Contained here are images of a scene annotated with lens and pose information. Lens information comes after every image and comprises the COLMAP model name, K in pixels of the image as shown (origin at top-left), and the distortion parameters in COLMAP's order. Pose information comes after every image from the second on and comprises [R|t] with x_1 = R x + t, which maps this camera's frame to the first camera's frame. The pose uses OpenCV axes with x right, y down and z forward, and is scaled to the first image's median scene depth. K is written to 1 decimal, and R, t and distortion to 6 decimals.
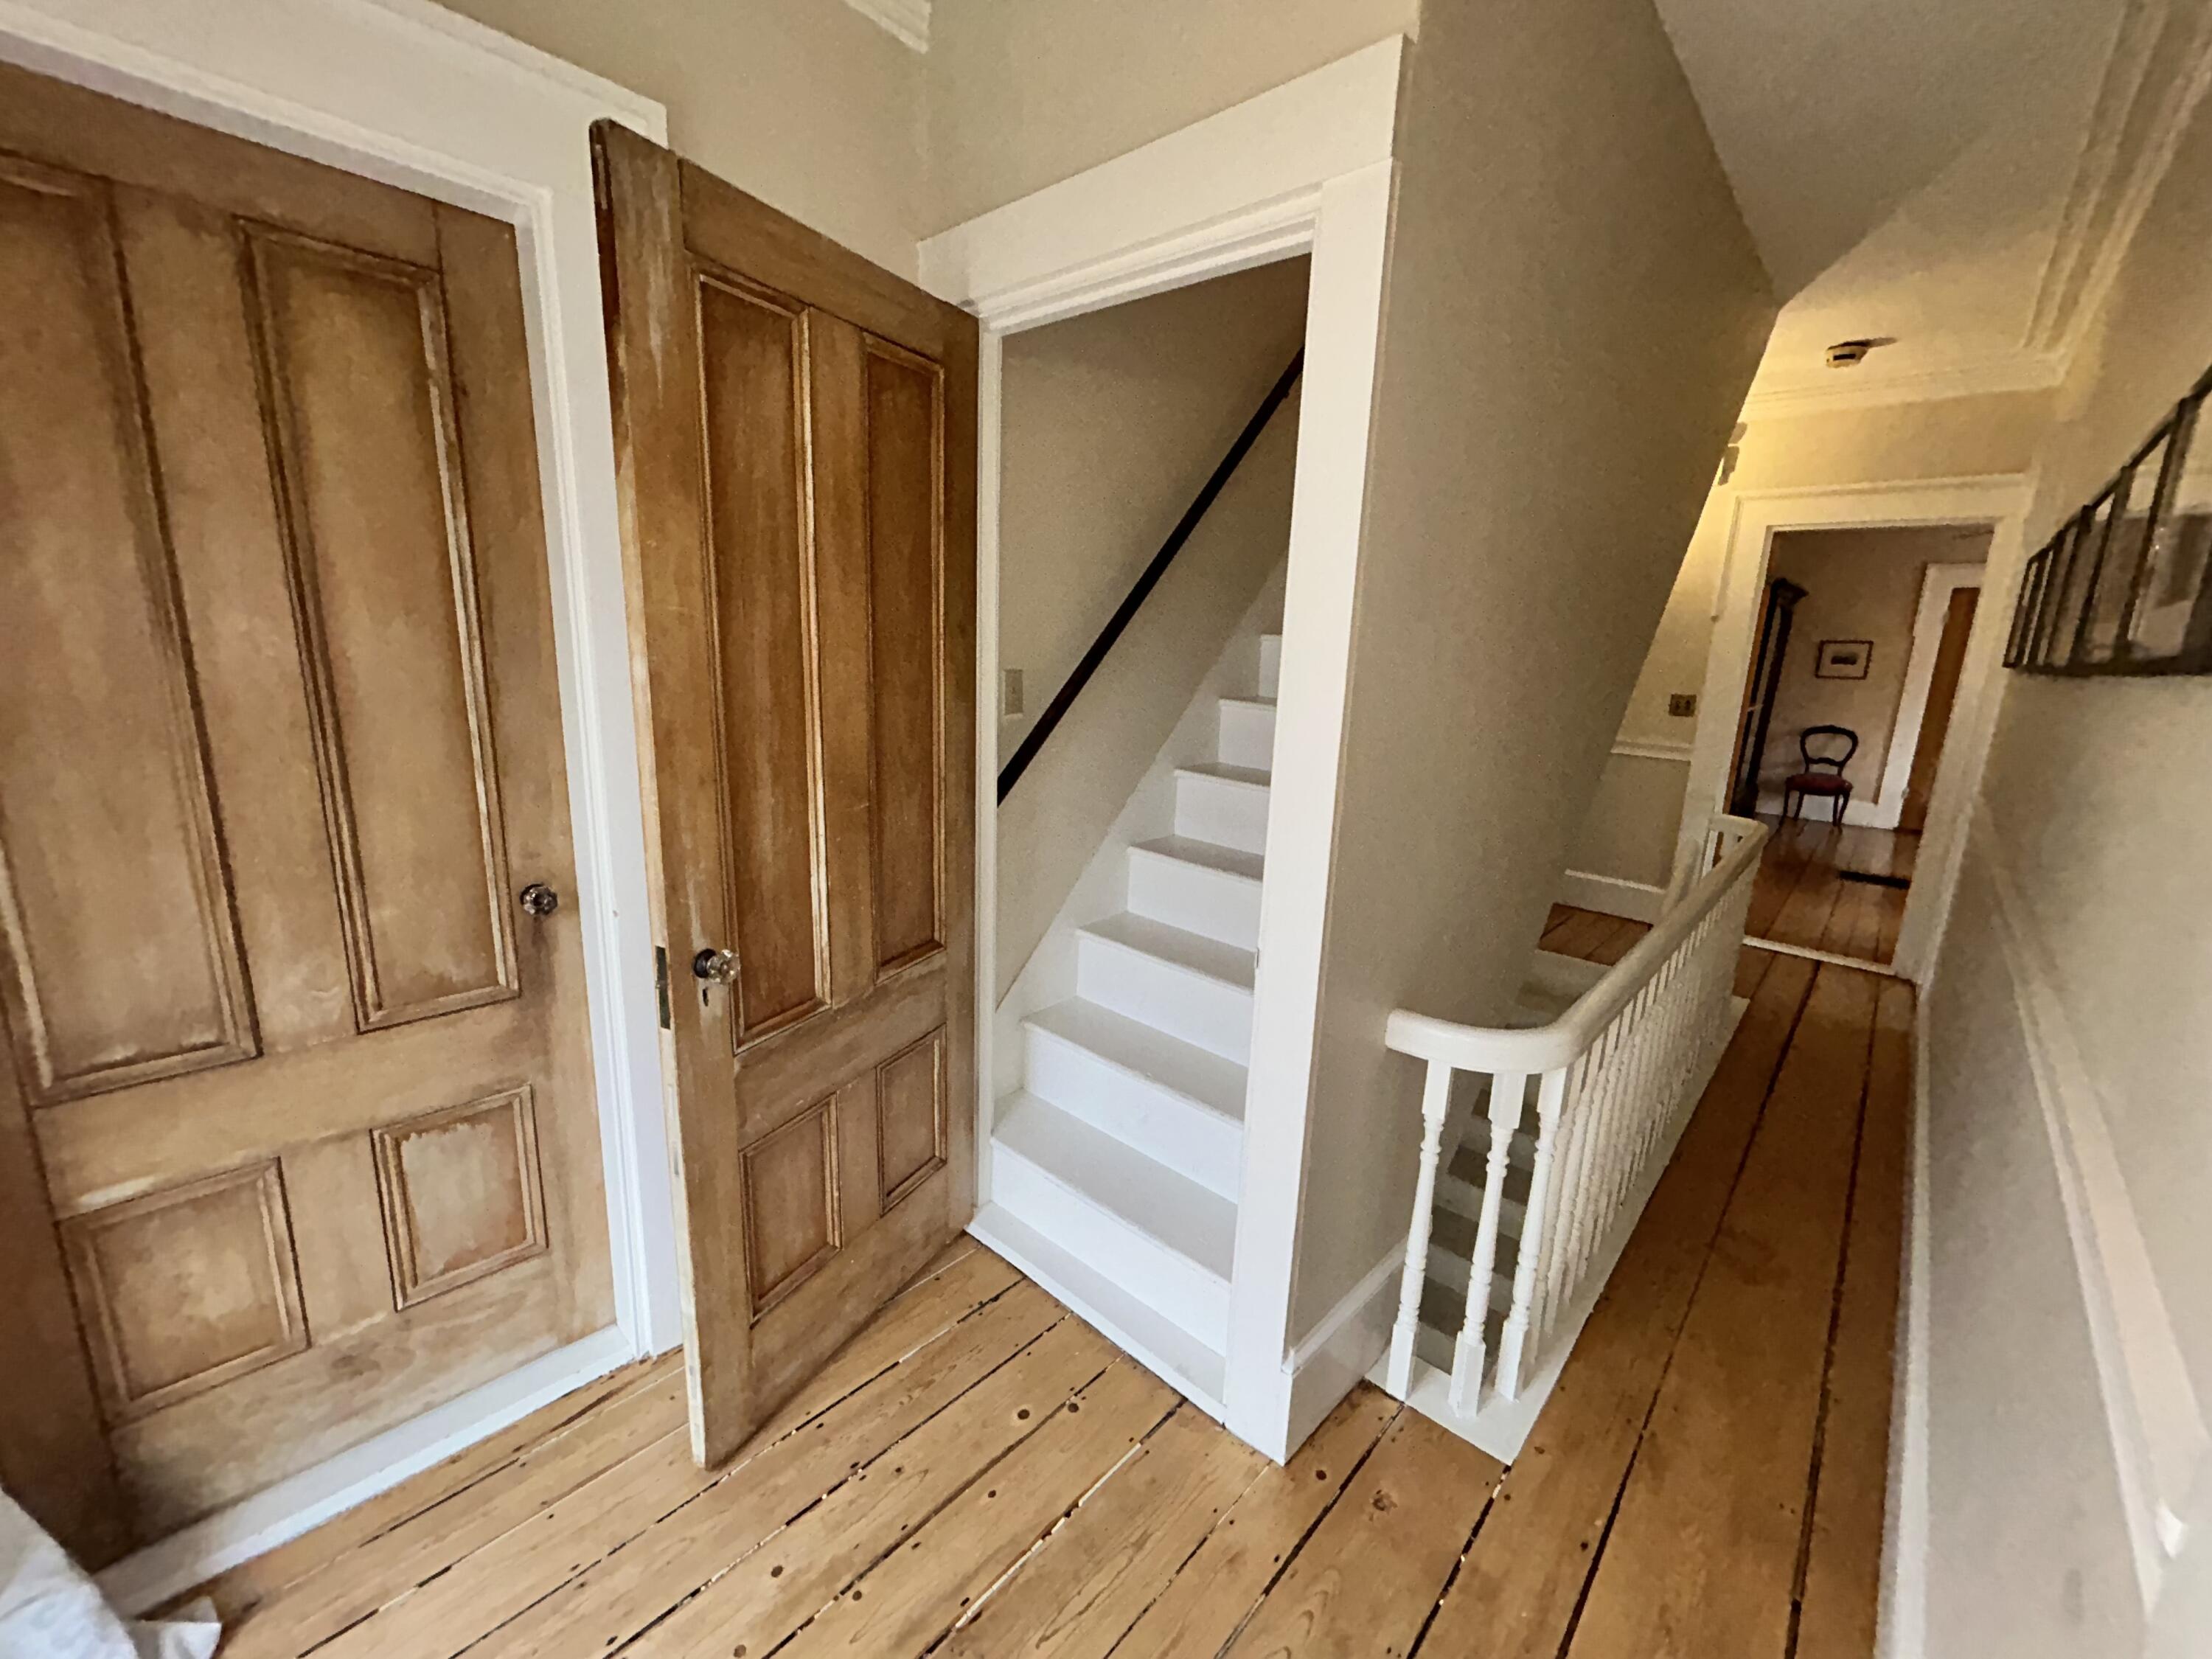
lens RADIAL K [[884.0, 0, 1115.4], [0, 884.0, 830.7], [0, 0, 1]] dist [0.000333, 0.000078]
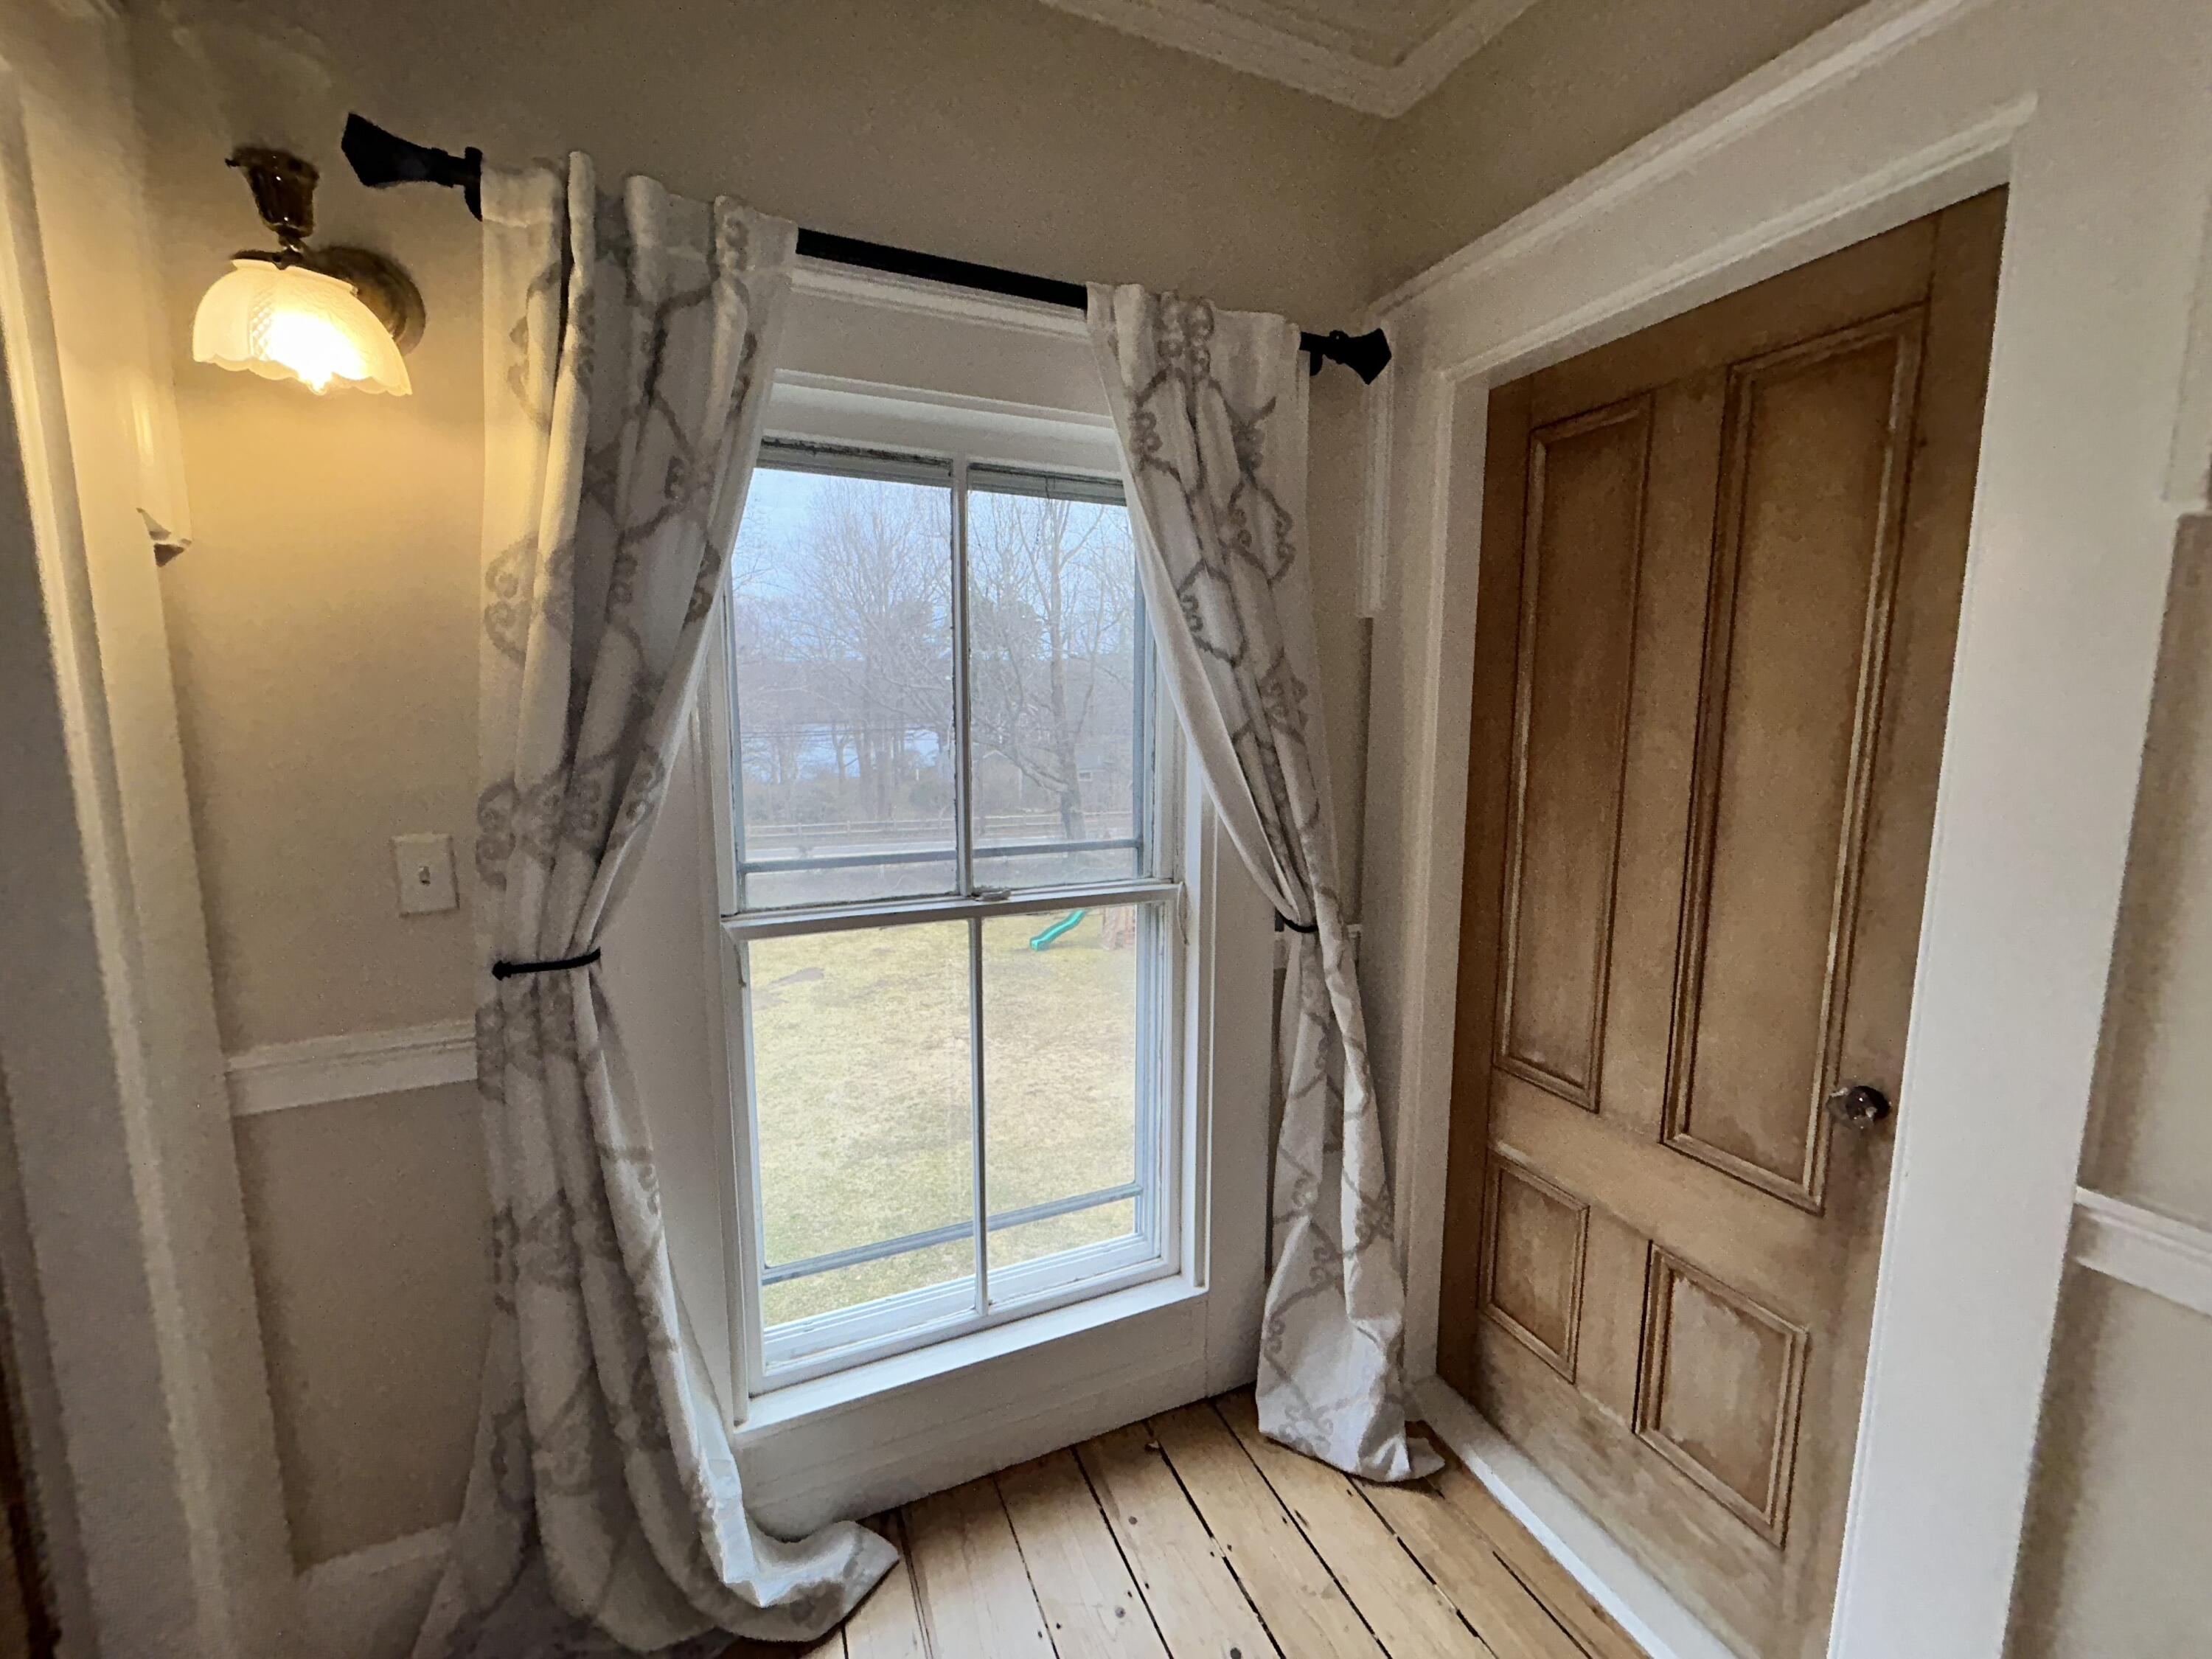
lens RADIAL K [[884.0, 0, 1115.4], [0, 884.0, 830.7], [0, 0, 1]] dist [0.000333, 0.000078]
pose [[-0.410773, 0.080578, -0.908170, 0.266083], [-0.211360, 0.960536, 0.180825, -0.155578], [0.886900, 0.266229, -0.377532, 0.731997]]
